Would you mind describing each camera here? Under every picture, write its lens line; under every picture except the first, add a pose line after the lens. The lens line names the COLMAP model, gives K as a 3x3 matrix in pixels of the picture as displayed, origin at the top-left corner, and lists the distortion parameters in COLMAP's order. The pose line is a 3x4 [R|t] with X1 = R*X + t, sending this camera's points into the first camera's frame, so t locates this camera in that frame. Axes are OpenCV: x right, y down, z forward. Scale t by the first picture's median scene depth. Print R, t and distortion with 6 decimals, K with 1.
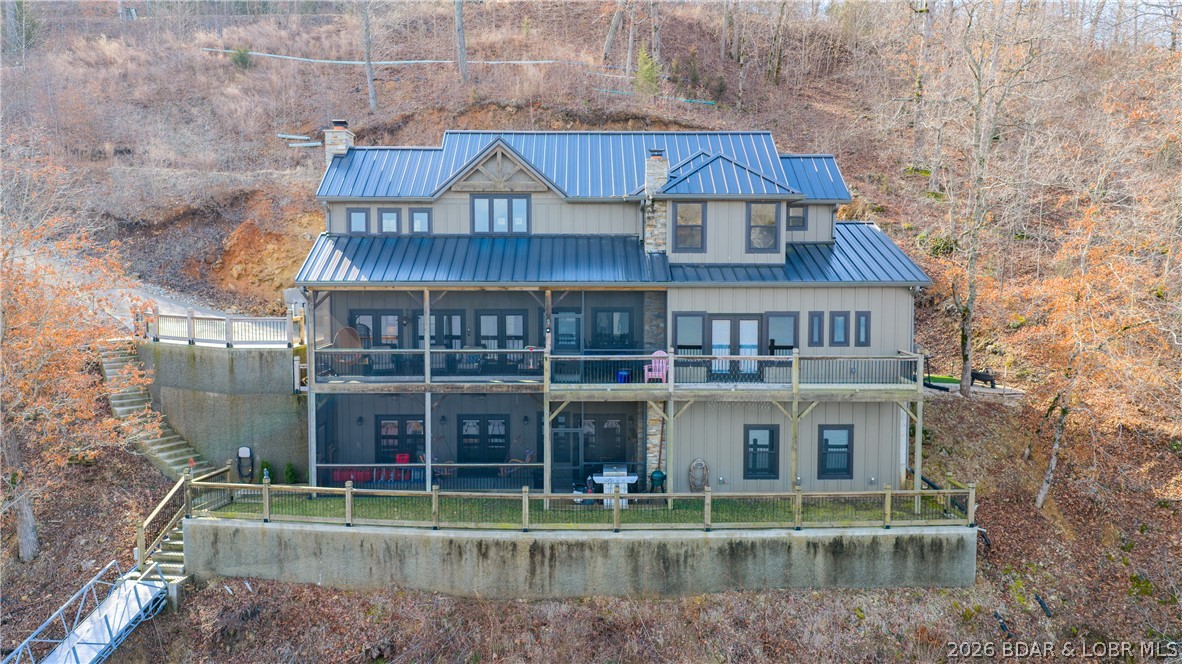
lens RADIAL K [[975.4, 0, 591.0], [0, 975.4, 332.0], [0, 0, 1]] dist [0.033156, -0.083338]
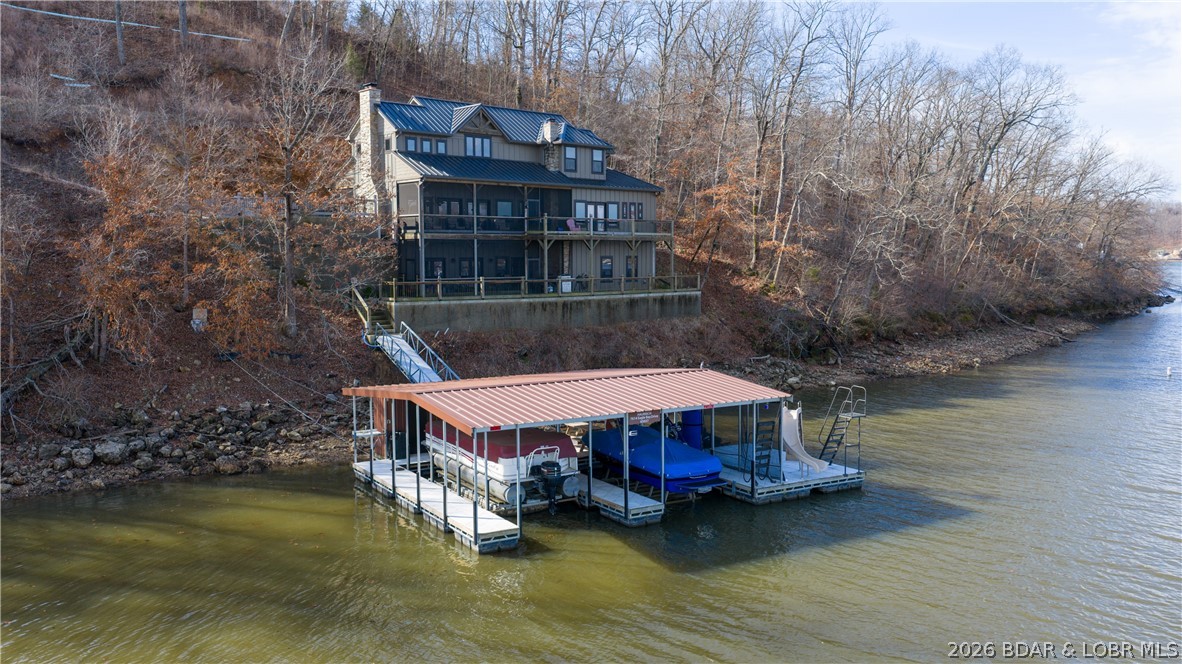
lens RADIAL K [[975.4, 0, 591.0], [0, 975.4, 332.0], [0, 0, 1]] dist [0.033156, -0.083338]
pose [[0.745018, -0.055197, 0.664756, -1.293587], [0.050431, 0.998379, 0.026379, 0.208380], [-0.665135, 0.013871, 0.746594, -0.553168]]
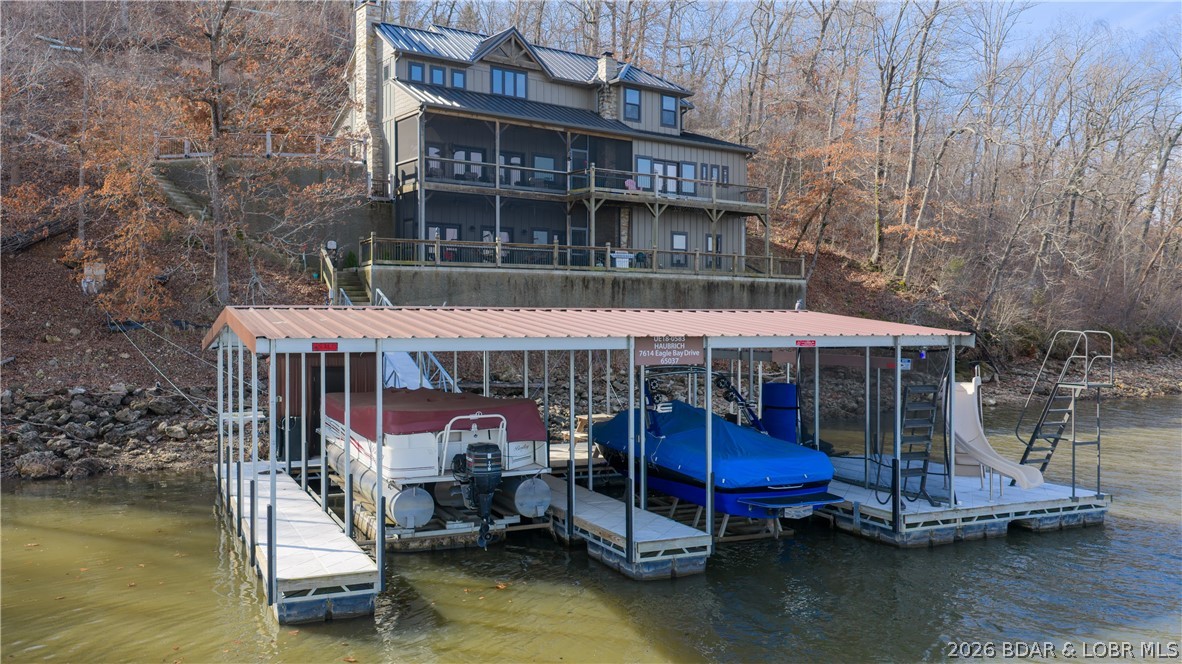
lens RADIAL K [[975.4, 0, 591.0], [0, 975.4, 332.0], [0, 0, 1]] dist [0.033156, -0.083338]
pose [[0.814986, -0.005254, 0.579457, -0.898343], [0.039283, 0.998160, -0.046199, 0.338305], [-0.578148, 0.060414, 0.813692, -0.208475]]
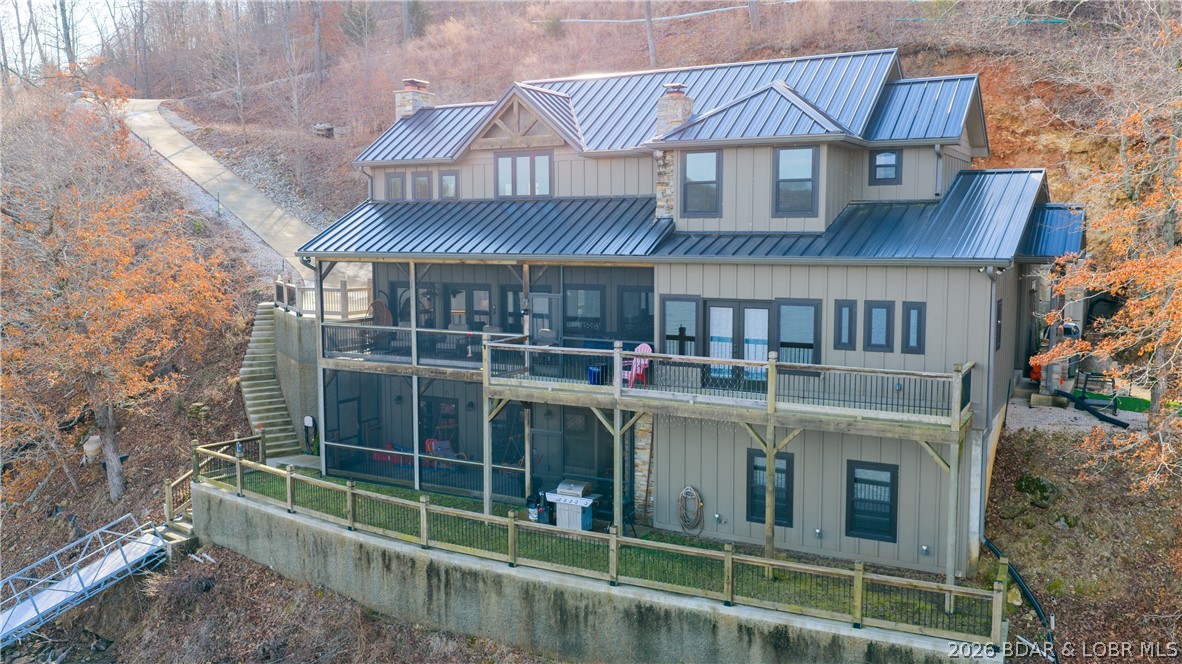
lens RADIAL K [[975.4, 0, 591.0], [0, 975.4, 332.0], [0, 0, 1]] dist [0.033156, -0.083338]
pose [[0.869446, 0.048618, -0.491629, 0.431136], [-0.030829, 0.998546, 0.044226, -0.024192], [0.493065, -0.023296, 0.869681, 0.305983]]
